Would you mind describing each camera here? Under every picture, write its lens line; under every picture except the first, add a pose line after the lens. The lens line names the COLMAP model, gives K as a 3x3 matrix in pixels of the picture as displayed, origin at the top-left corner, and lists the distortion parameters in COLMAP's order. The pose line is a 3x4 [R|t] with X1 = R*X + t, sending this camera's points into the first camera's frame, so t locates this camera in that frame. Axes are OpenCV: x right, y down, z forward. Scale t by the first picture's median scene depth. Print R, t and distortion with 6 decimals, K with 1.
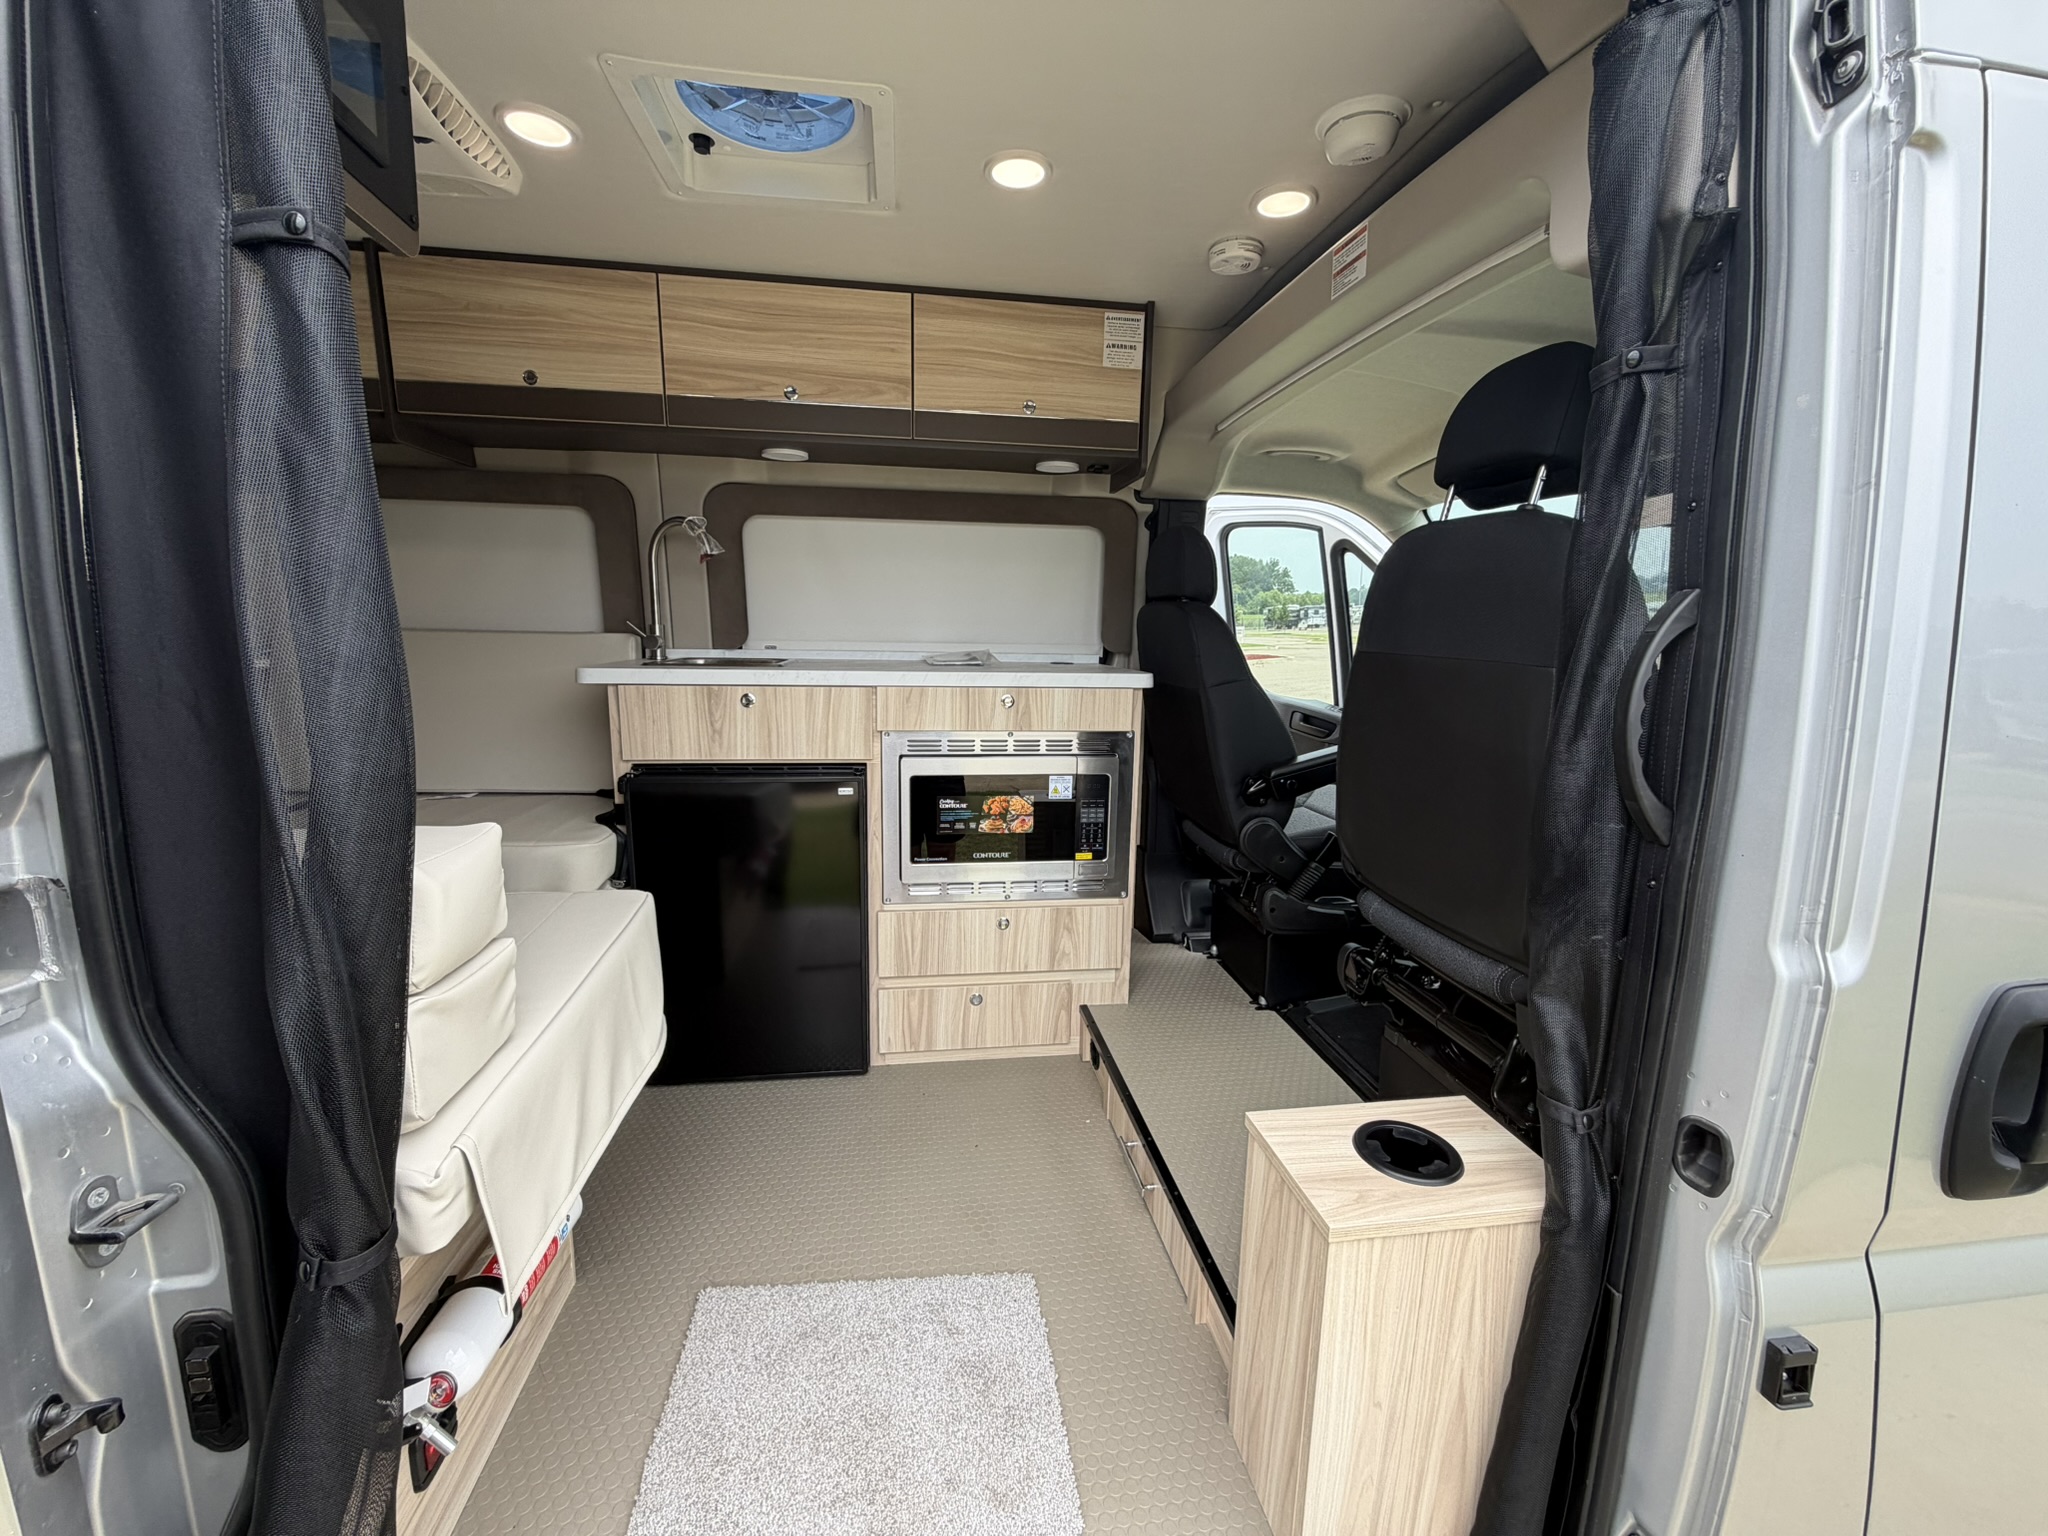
lens RADIAL K [[820.1, 0, 1017.4], [0, 820.1, 774.6], [0, 0, 1]] dist [0.000394, 0.000197]
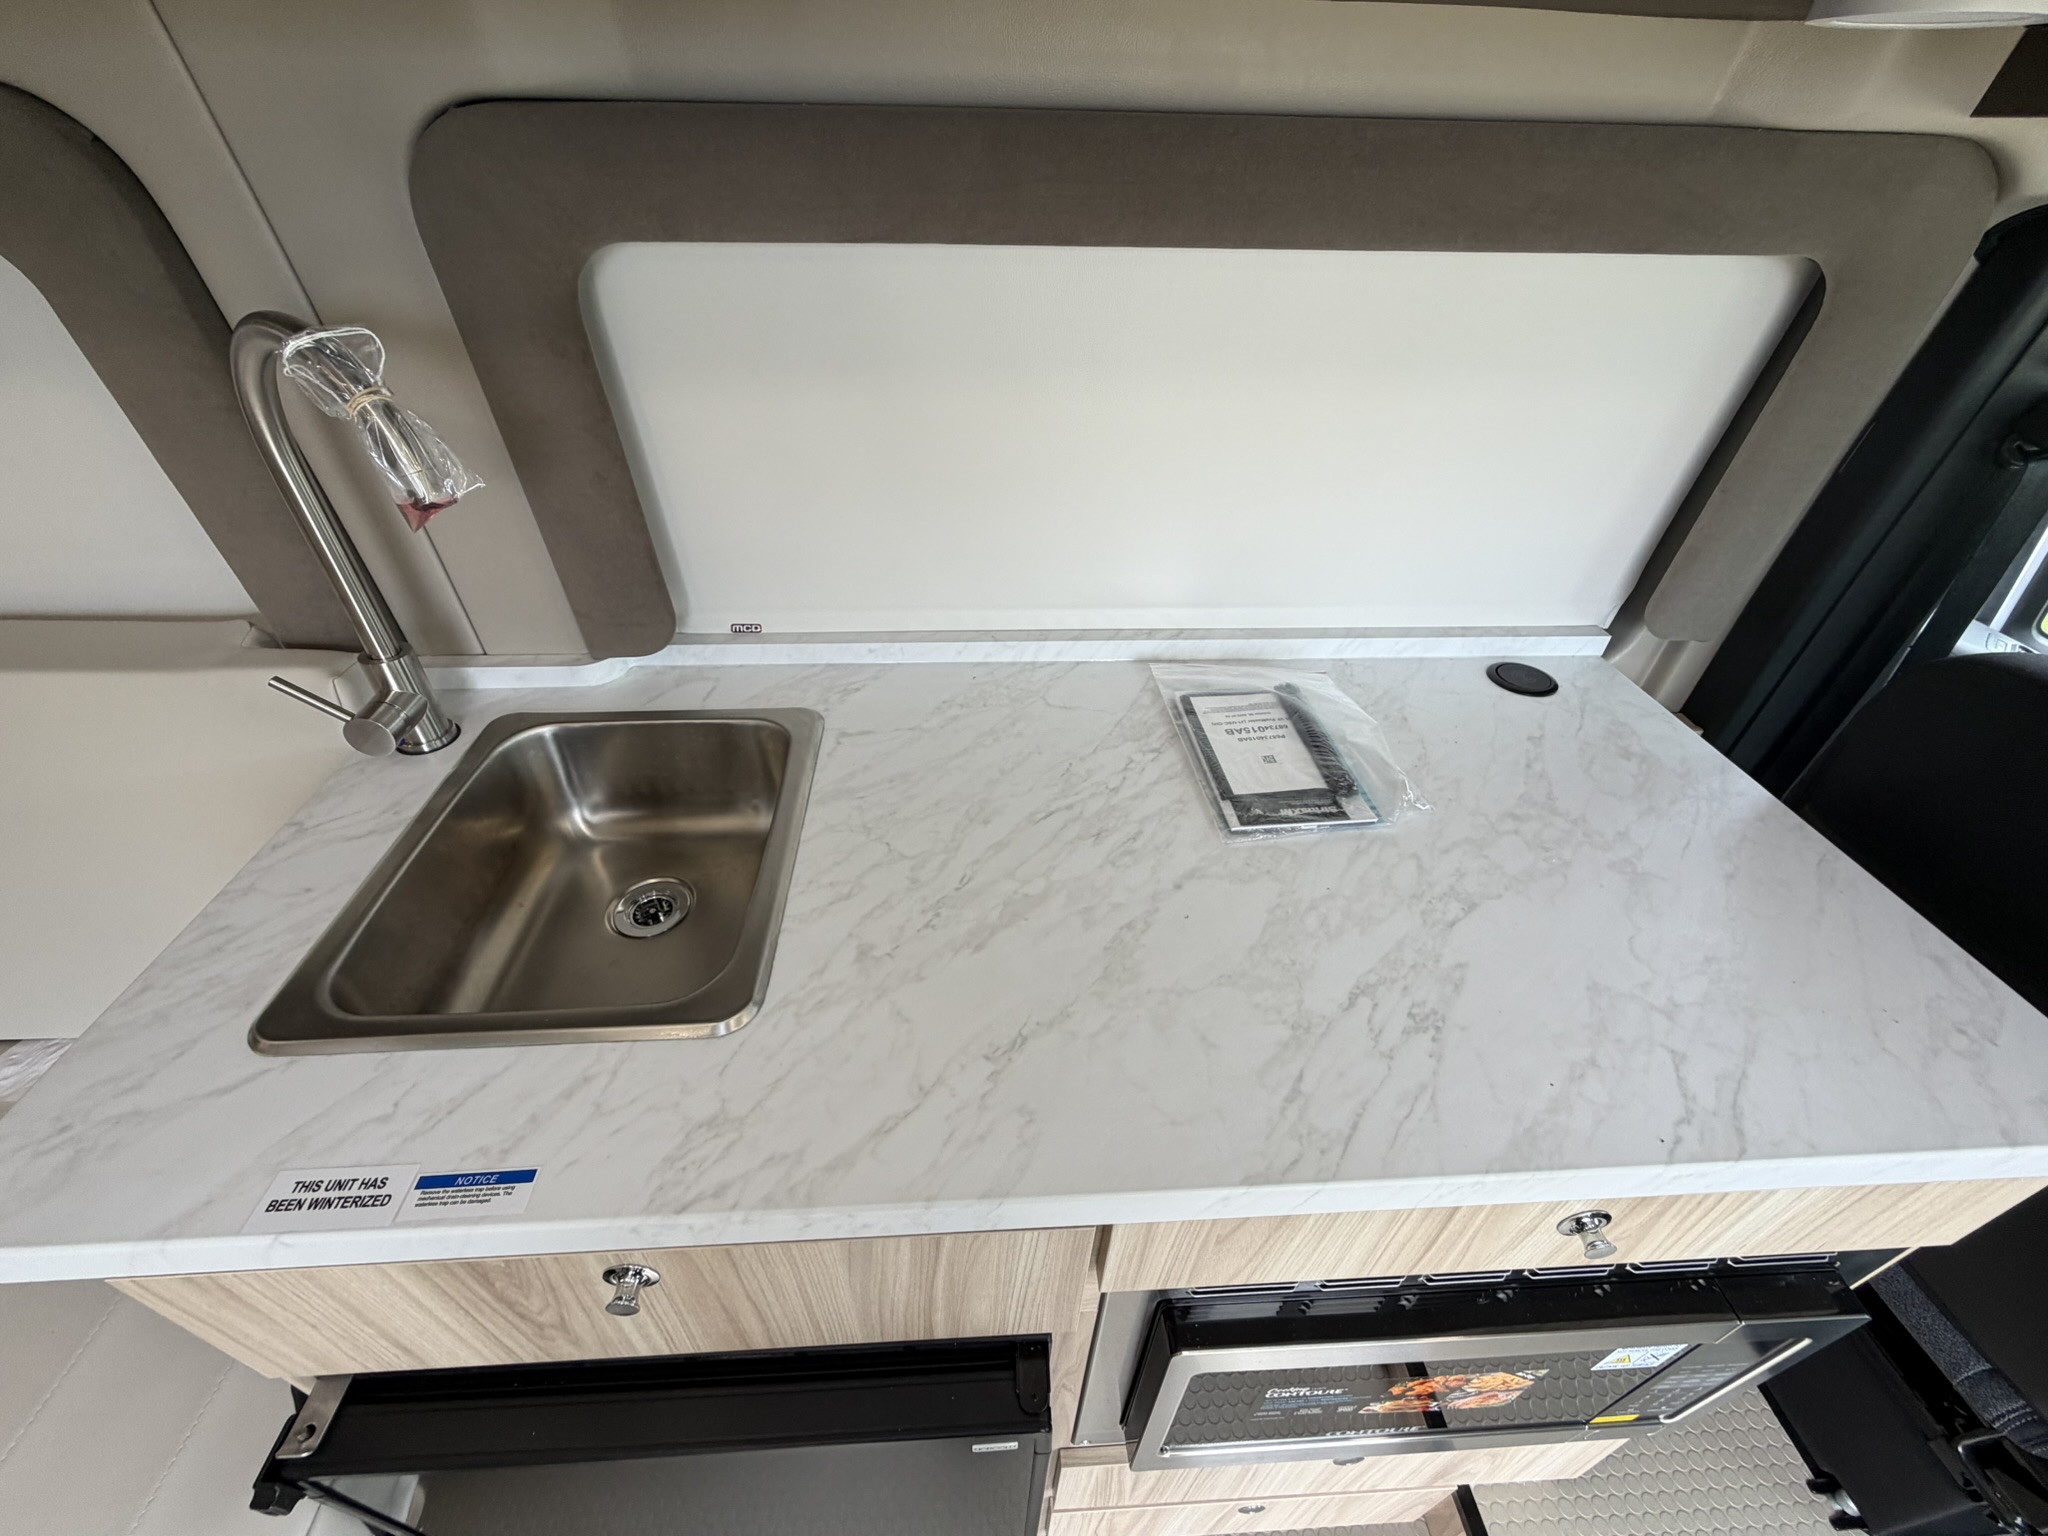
lens RADIAL K [[820.1, 0, 1017.6], [0, 820.1, 773.0], [0, 0, 1]] dist [0.000394, 0.000197]
pose [[0.996250, 0.053626, -0.067894, -0.184705], [-0.015471, 0.882511, 0.470038, -0.340102], [0.085123, -0.467225, 0.880031, 0.807718]]
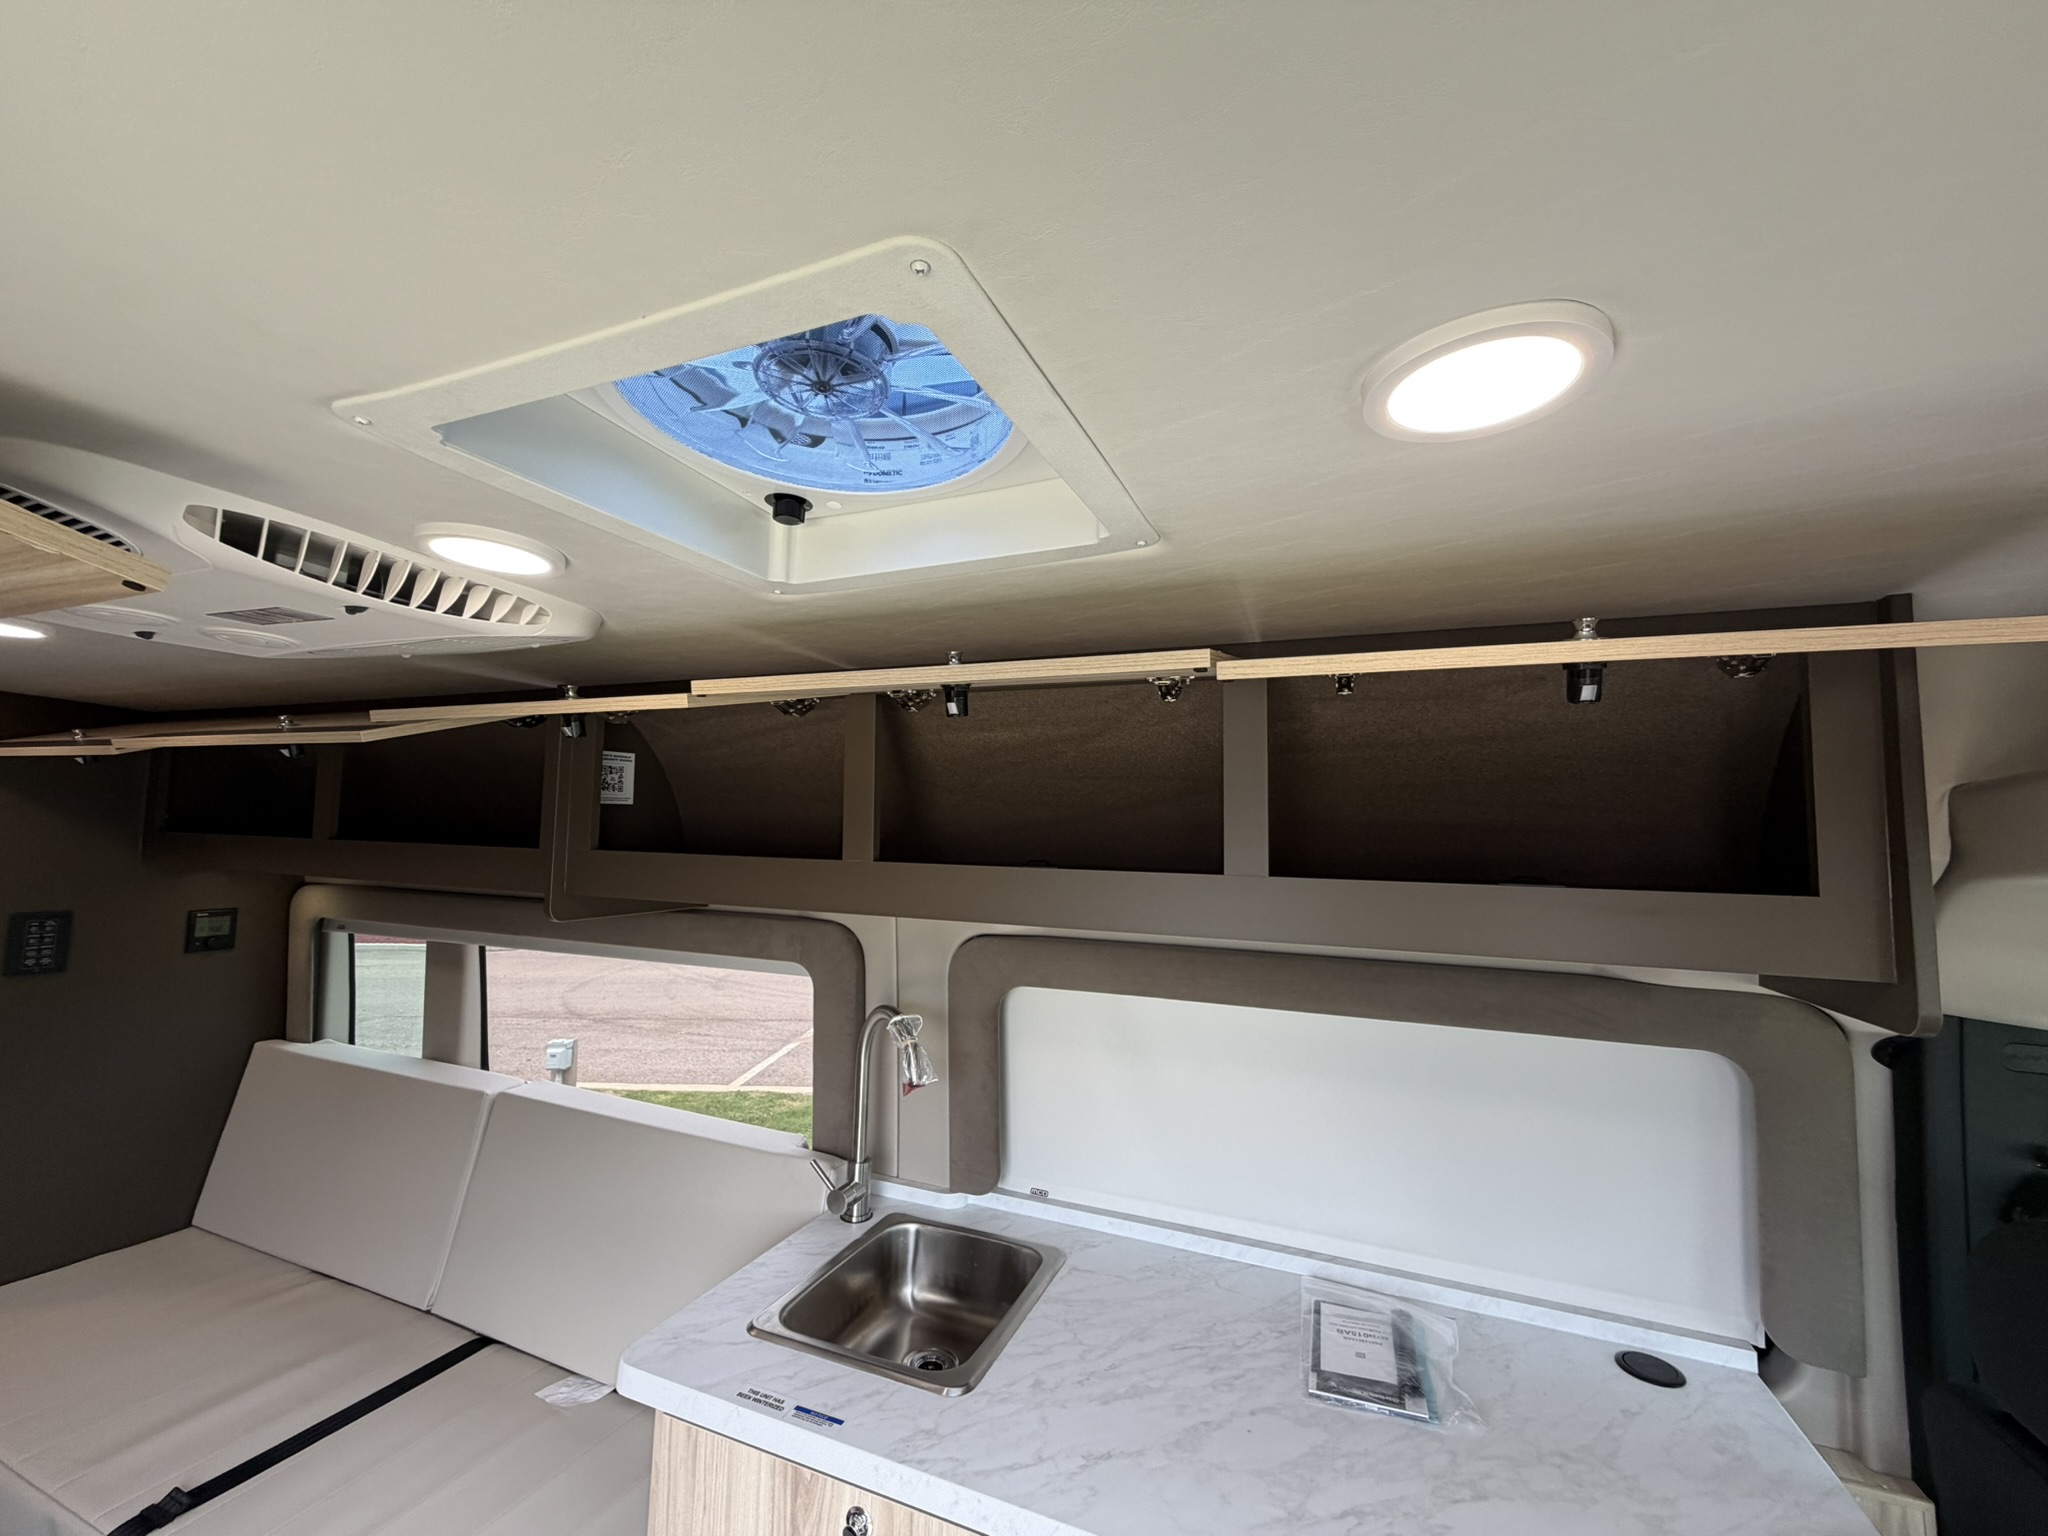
lens RADIAL K [[820.1, 0, 1019.6], [0, 820.1, 772.6], [0, 0, 1]] dist [0.000394, 0.000197]
pose [[0.861038, -0.039755, -0.506985, 0.002080], [-0.099839, 0.964323, -0.245180, -0.374200], [0.498645, 0.261726, 0.826349, 0.520101]]
